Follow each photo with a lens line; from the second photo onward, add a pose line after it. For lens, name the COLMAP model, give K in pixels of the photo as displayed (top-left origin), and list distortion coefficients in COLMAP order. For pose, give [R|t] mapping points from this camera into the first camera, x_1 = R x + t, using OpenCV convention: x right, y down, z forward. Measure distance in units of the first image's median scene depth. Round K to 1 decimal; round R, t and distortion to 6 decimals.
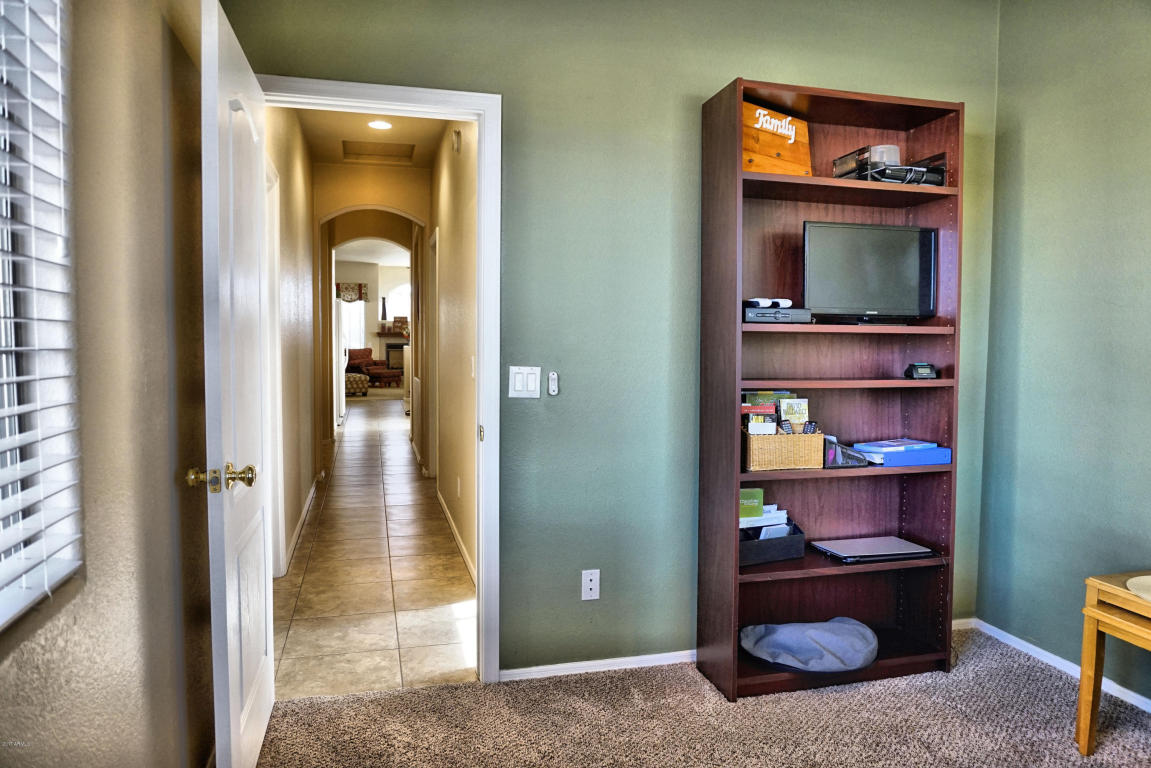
lens RADIAL K [[764.3, 0, 568.6], [0, 764.3, 383.2], [0, 0, 1]] dist [-0.047182, 0.029568]
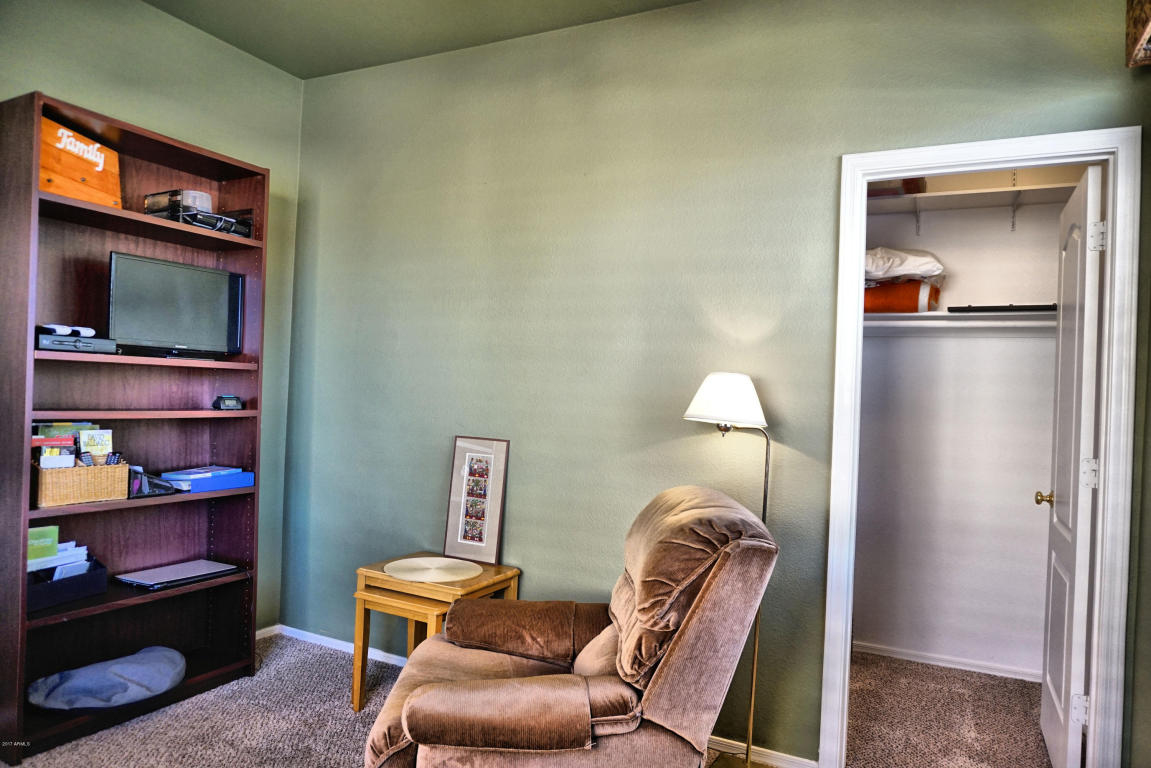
lens RADIAL K [[764.3, 0, 578.0], [0, 764.3, 390.3], [0, 0, 1]] dist [-0.047182, 0.029568]
pose [[0.659742, 0.021779, 0.751176, -0.023683], [0.003971, 0.999465, -0.032465, 0.003691], [-0.751481, 0.024402, 0.659303, -0.105085]]
